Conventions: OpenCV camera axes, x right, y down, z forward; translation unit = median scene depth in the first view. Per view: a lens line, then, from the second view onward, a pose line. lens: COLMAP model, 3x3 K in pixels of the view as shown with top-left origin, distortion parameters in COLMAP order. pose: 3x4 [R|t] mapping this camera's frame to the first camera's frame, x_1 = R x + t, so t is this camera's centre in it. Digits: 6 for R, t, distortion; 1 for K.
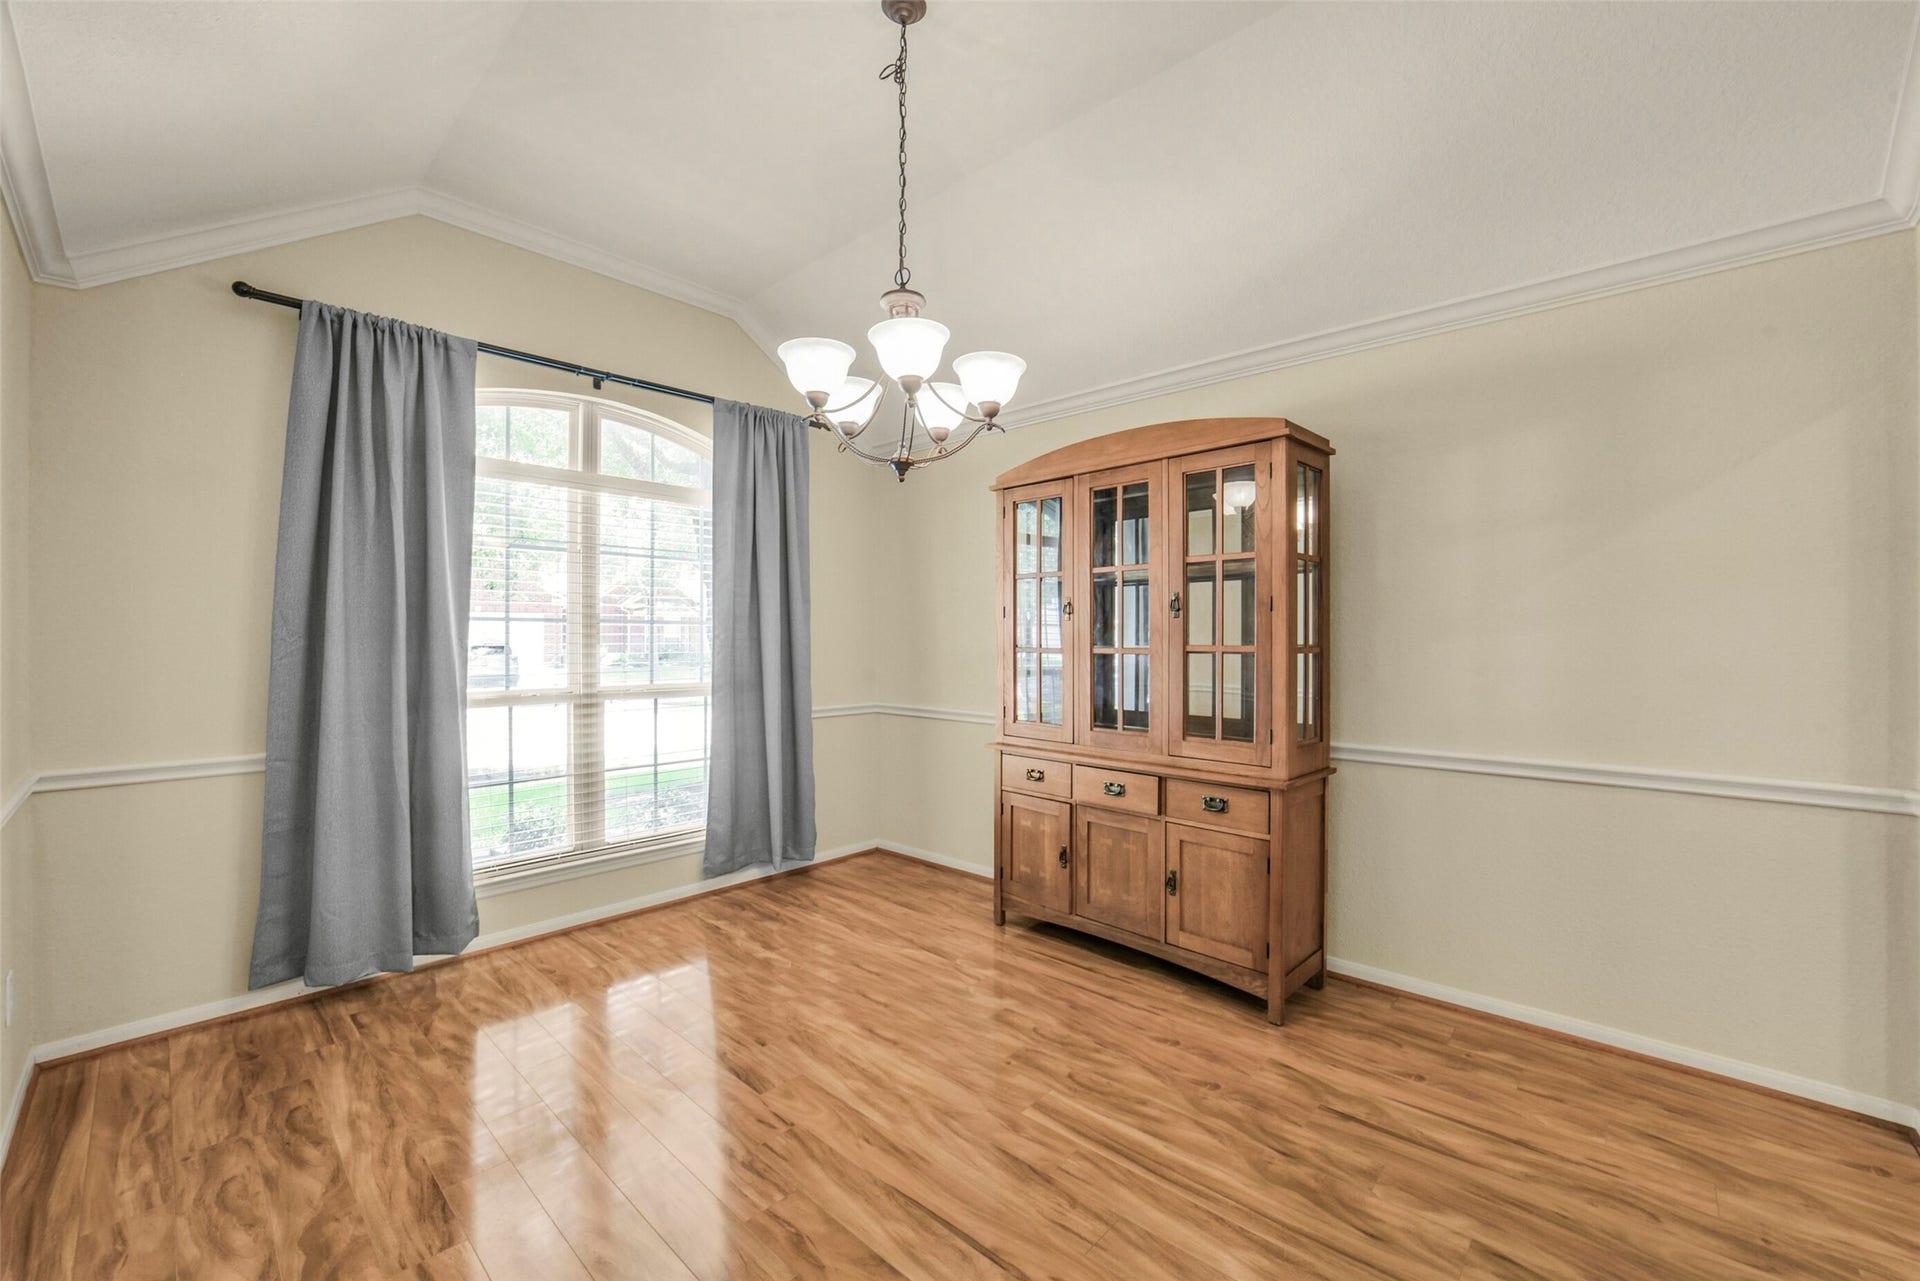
lens RADIAL K [[767.1, 0, 970.5], [0, 767.1, 636.2], [0, 0, 1]] dist [-0.041181, 0.010414]
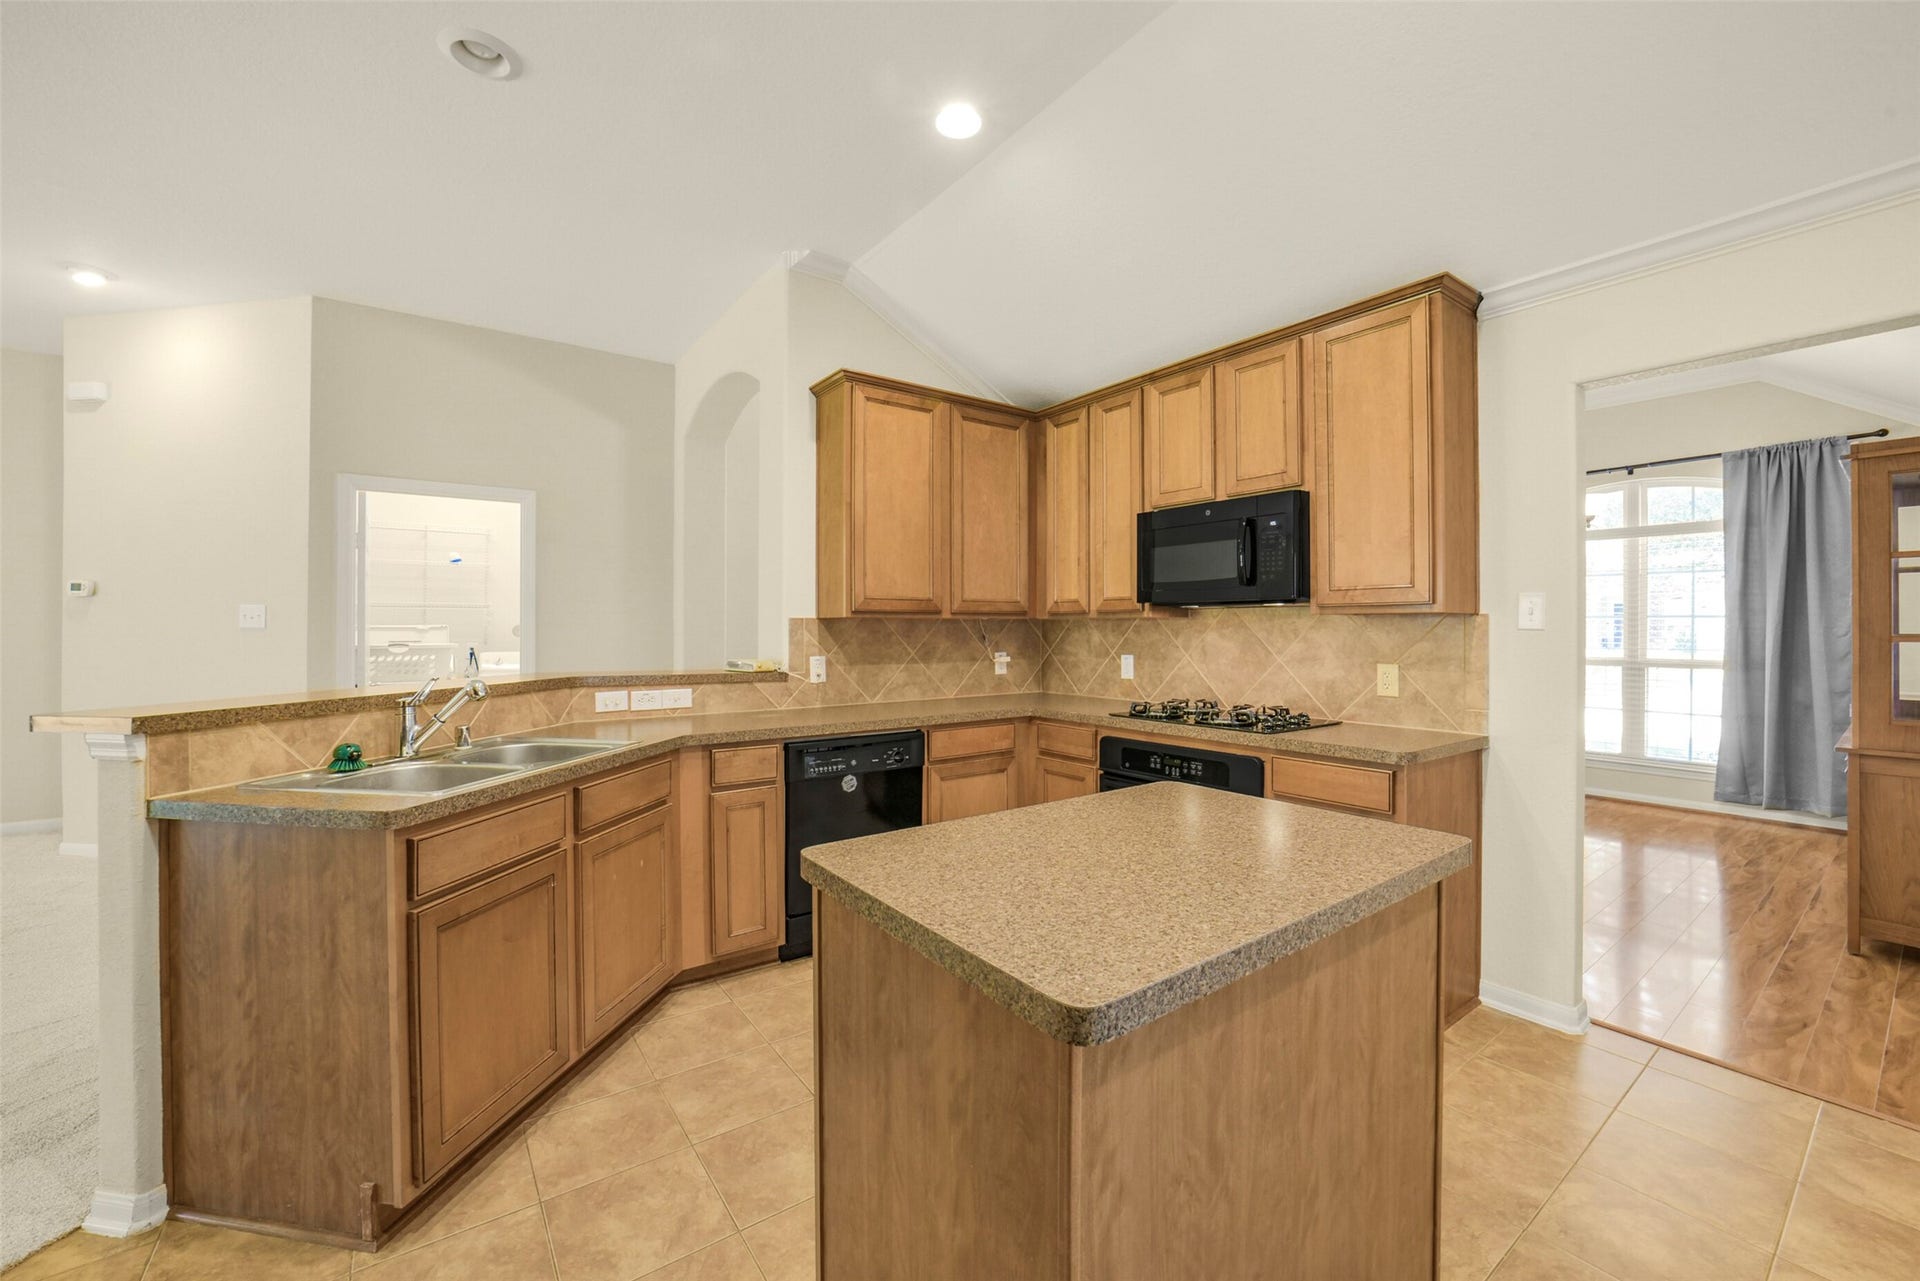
lens RADIAL K [[764.6, 0, 973.9], [0, 764.6, 623.5], [0, 0, 1]] dist [-0.039693, 0.010738]
pose [[-0.191816, -0.004423, -0.981421, 1.414212], [0.003850, 0.999979, -0.005259, -0.003648], [0.981423, -0.004787, -0.191795, -0.086078]]
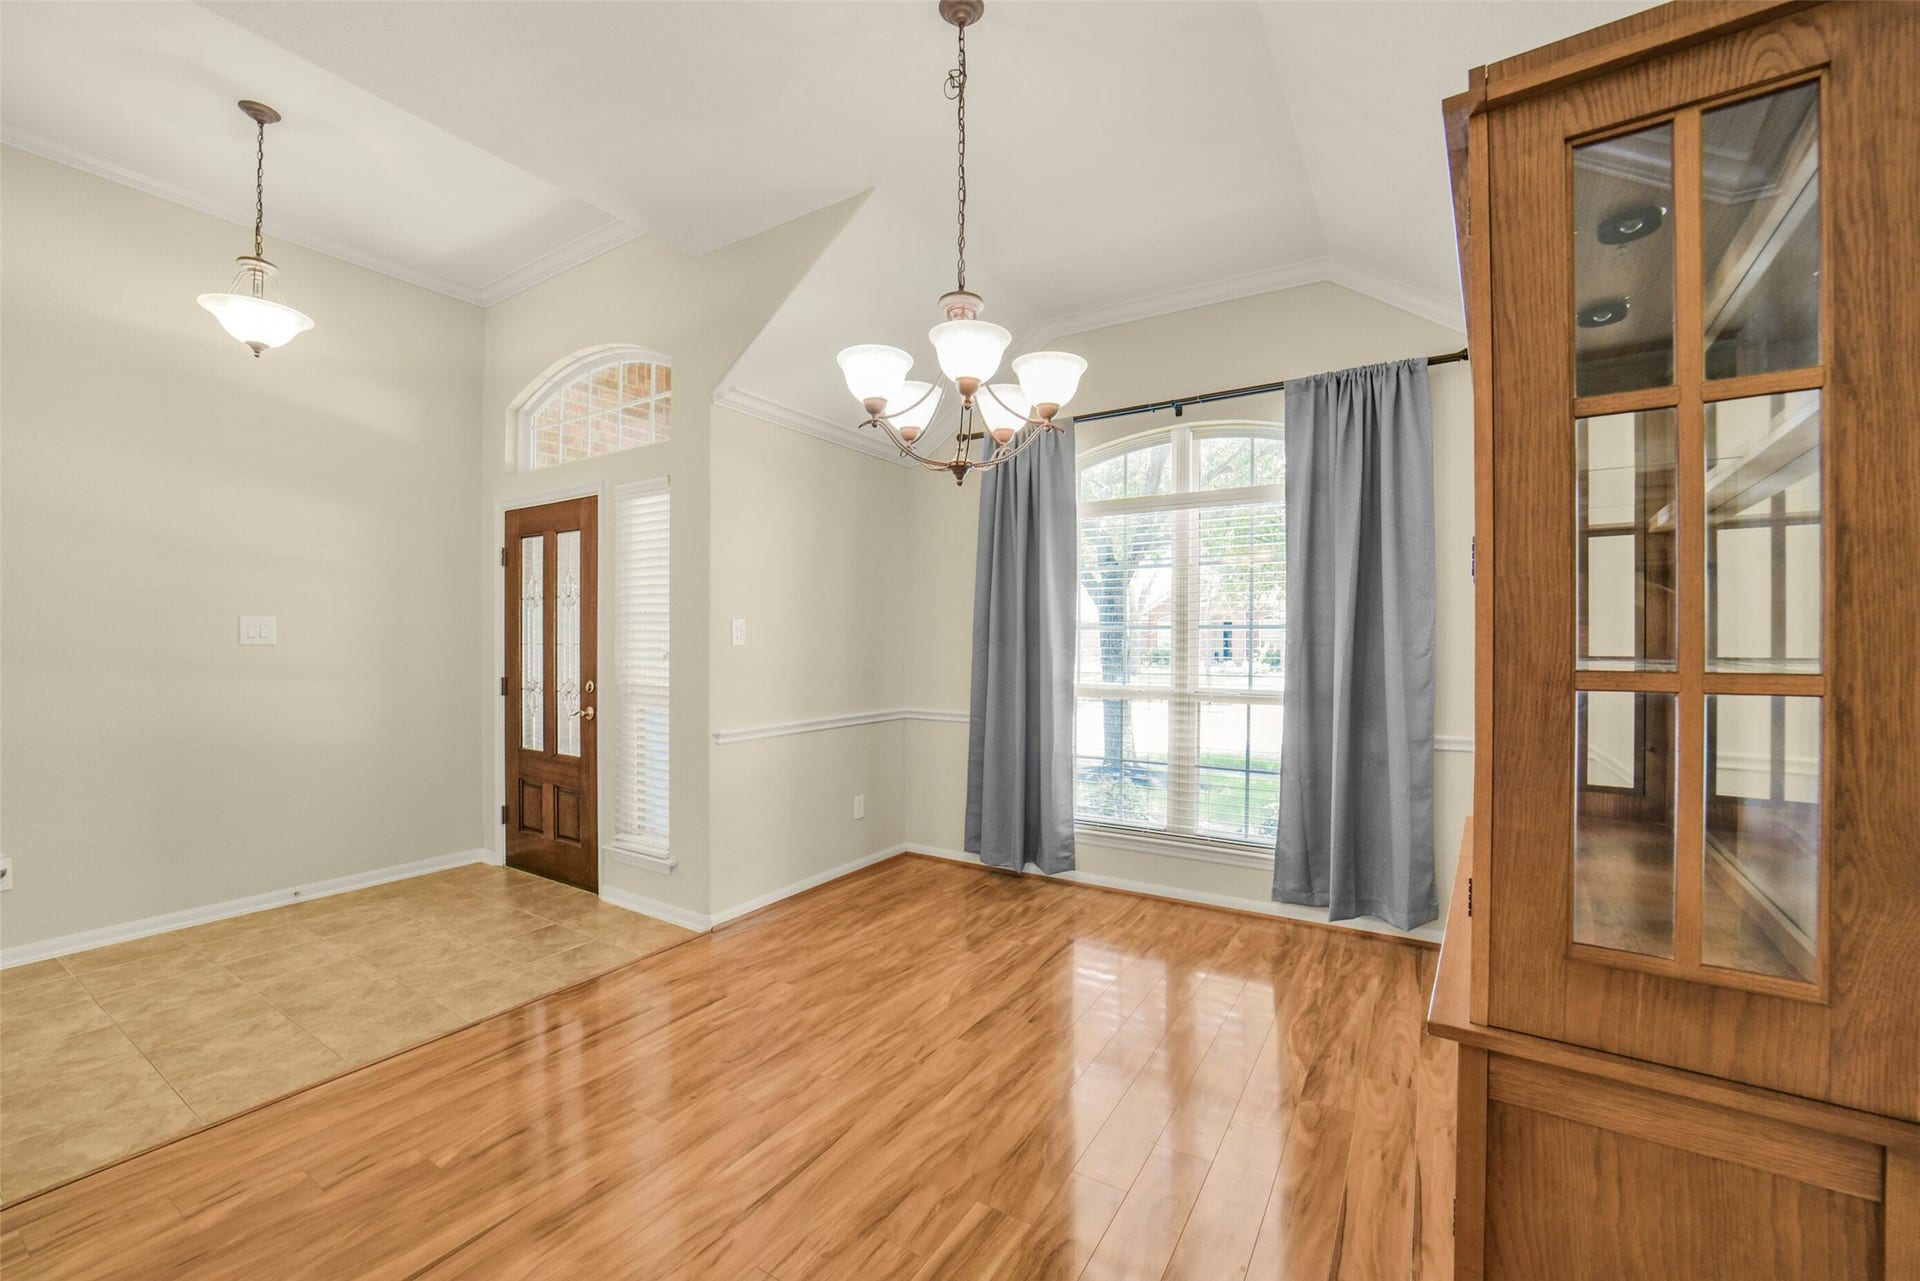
lens RADIAL K [[767.1, 0, 970.5], [0, 767.1, 636.2], [0, 0, 1]] dist [-0.041181, 0.010414]
pose [[0.187611, -0.004261, -0.982234, 0.560976], [-0.000584, 0.999990, -0.004449, -0.001765], [0.982243, 0.001408, 0.187606, 0.518133]]
